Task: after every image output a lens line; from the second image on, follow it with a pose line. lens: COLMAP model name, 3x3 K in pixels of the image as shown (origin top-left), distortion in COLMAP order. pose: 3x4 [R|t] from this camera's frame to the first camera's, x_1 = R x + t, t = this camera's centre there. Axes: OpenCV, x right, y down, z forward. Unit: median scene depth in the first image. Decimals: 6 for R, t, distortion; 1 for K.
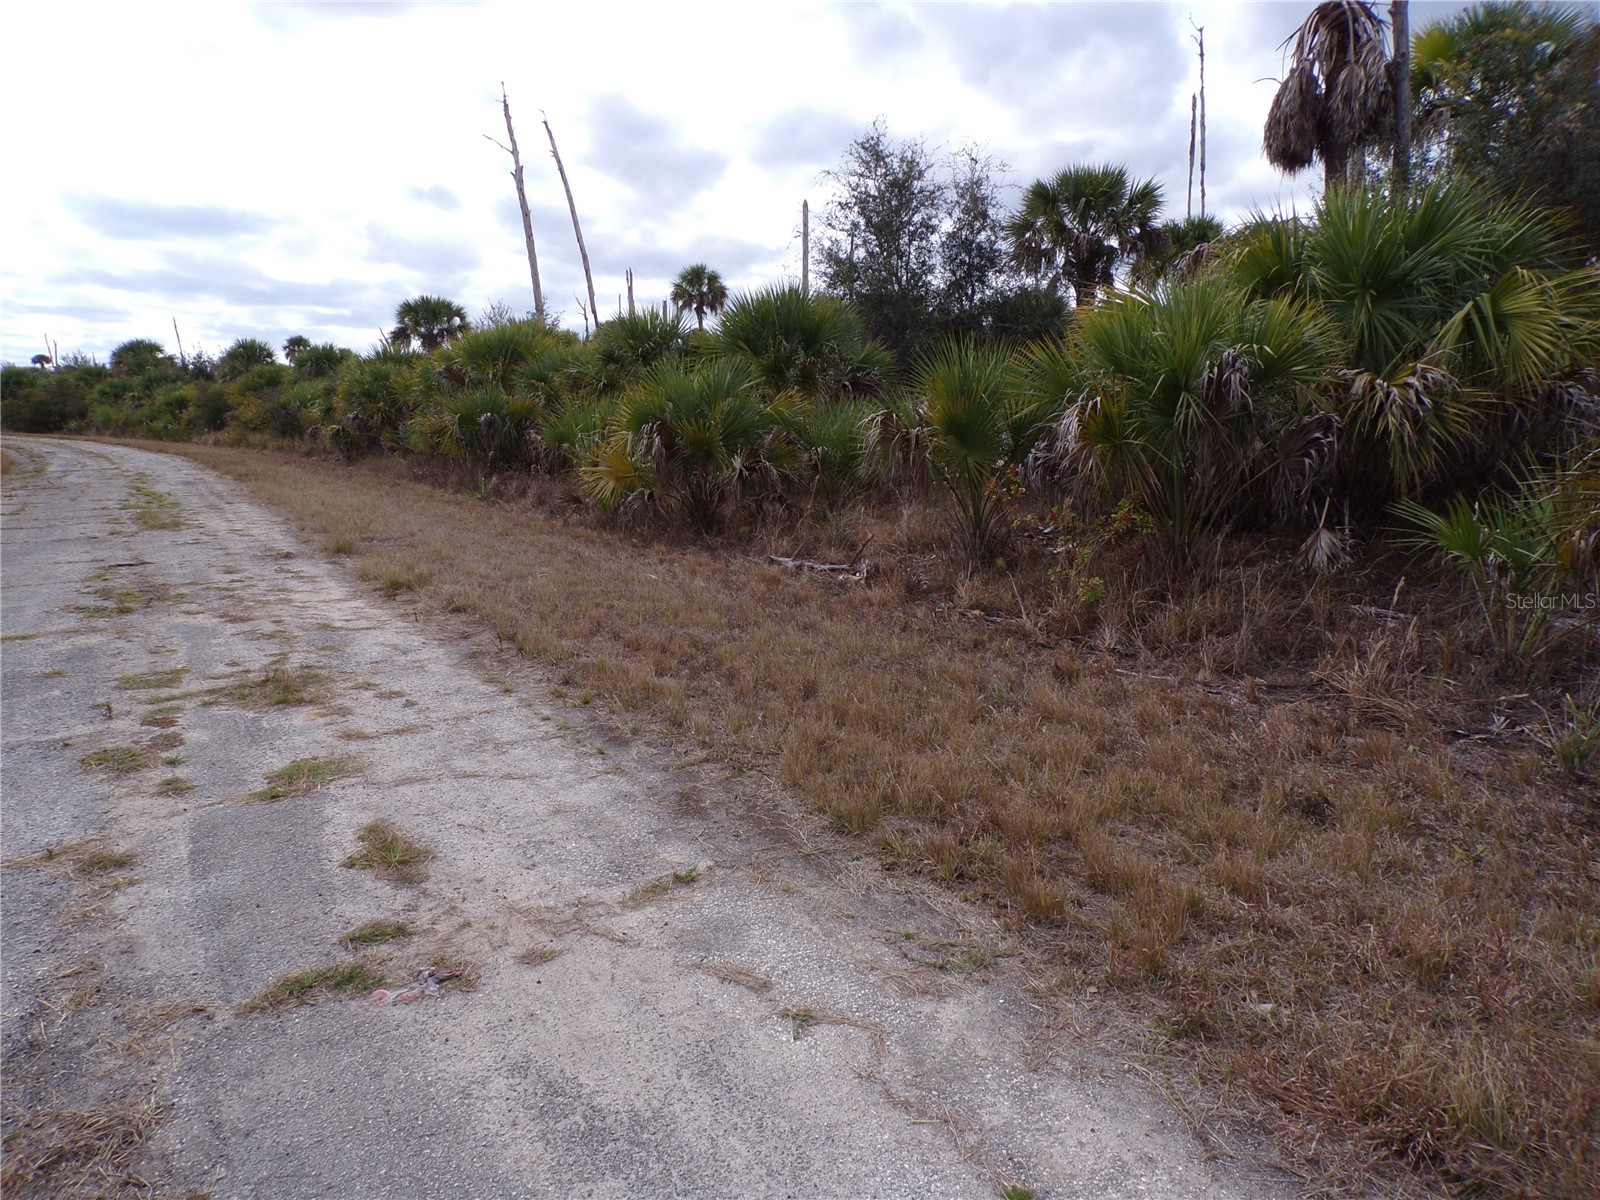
lens RADIAL K [[1085.8, 0, 800.0], [0, 1085.8, 600.0], [0, 0, 1]] dist [-0.013744, 0.018299]
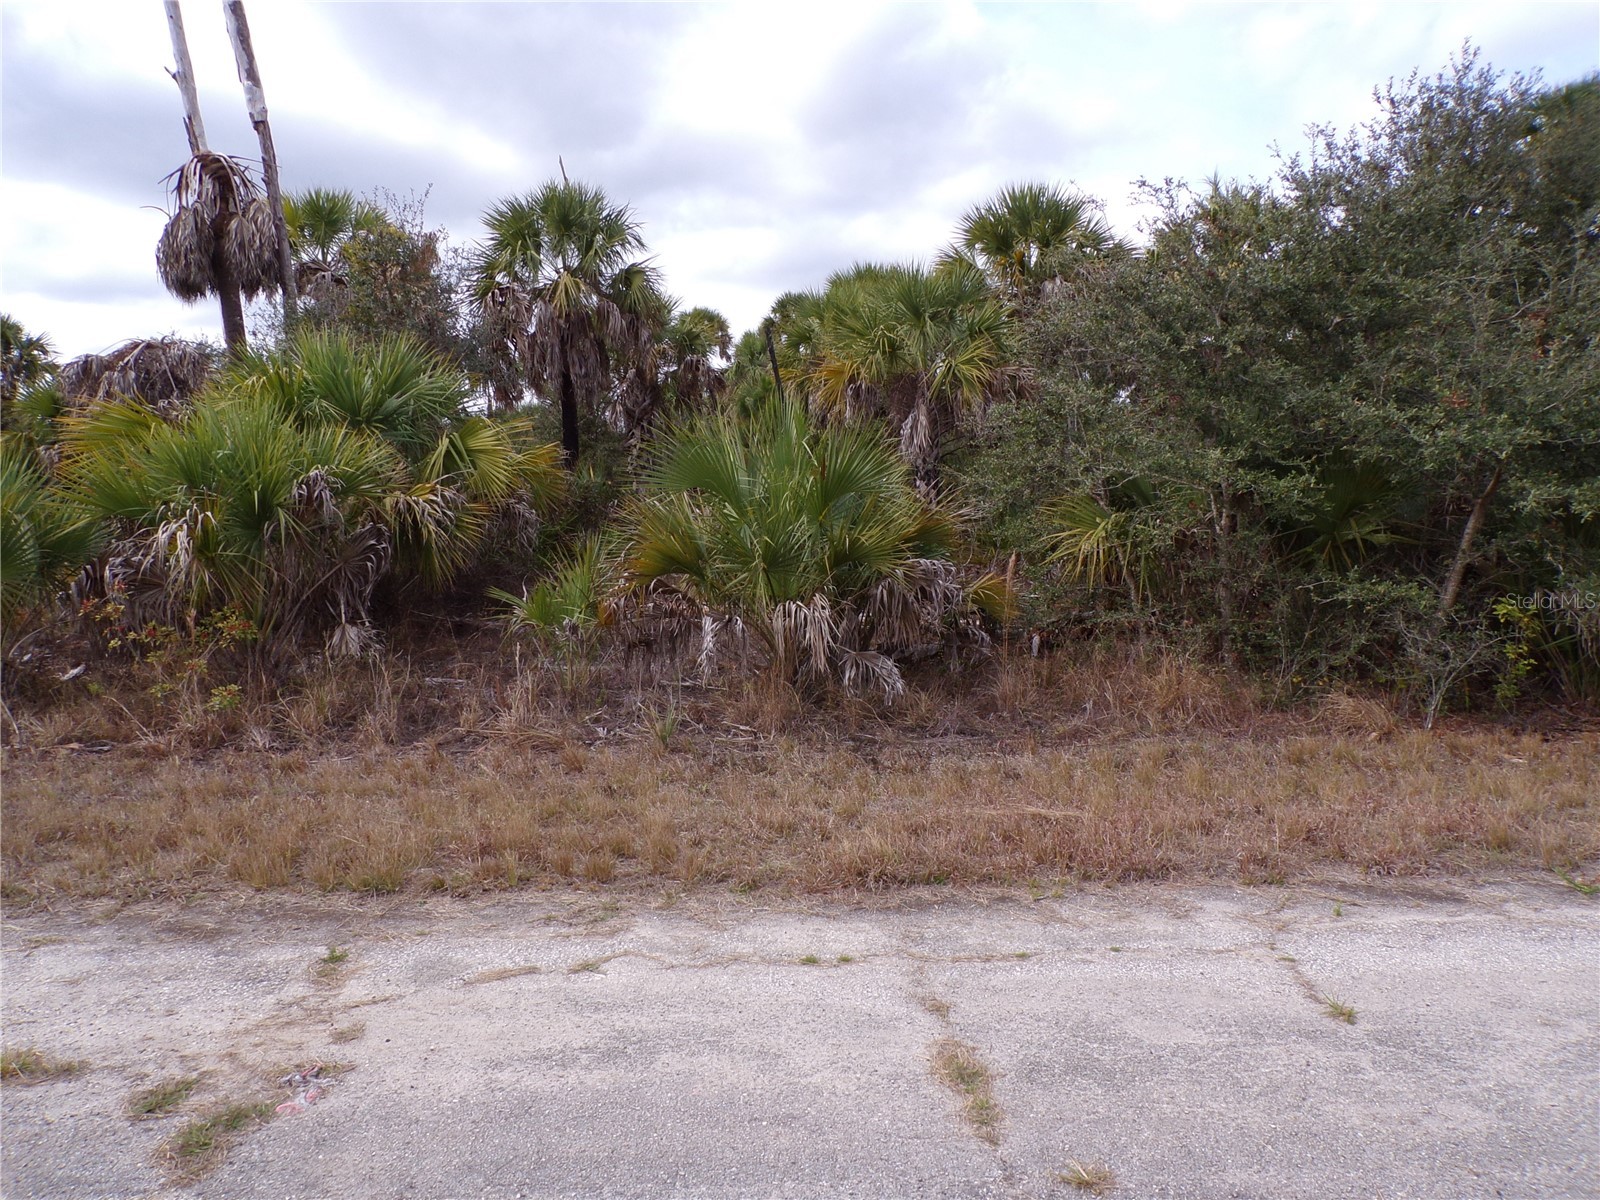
lens RADIAL K [[1085.8, 0, 800.0], [0, 1085.8, 600.0], [0, 0, 1]] dist [-0.013744, 0.018299]
pose [[0.499189, -0.070397, 0.863629, -0.402174], [0.159394, 0.987146, -0.011666, -0.002062], [-0.851706, 0.143481, 0.503994, 0.015392]]
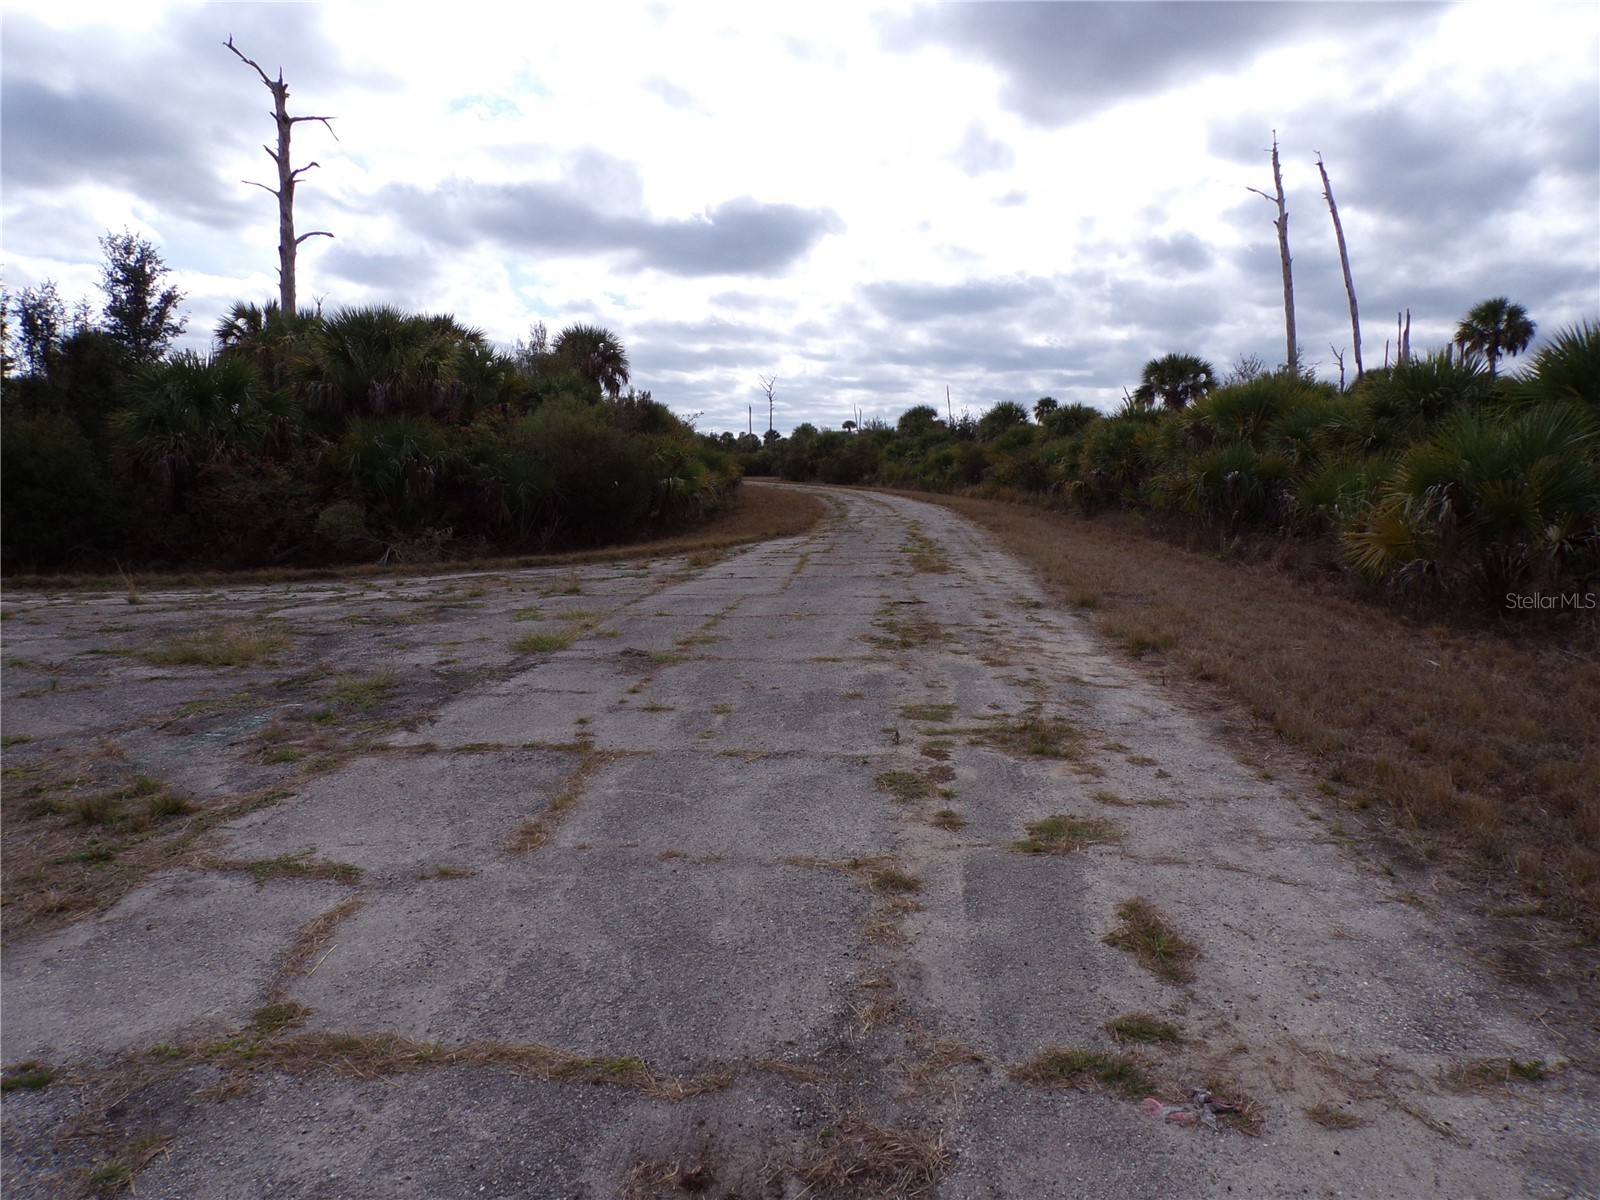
lens RADIAL K [[1085.8, 0, 800.0], [0, 1085.8, 600.0], [0, 0, 1]] dist [-0.013744, 0.018299]
pose [[0.800957, 0.074339, -0.594089, -0.043905], [-0.104050, 0.994446, -0.015845, -0.007493], [0.589612, 0.074506, 0.804243, 0.017888]]
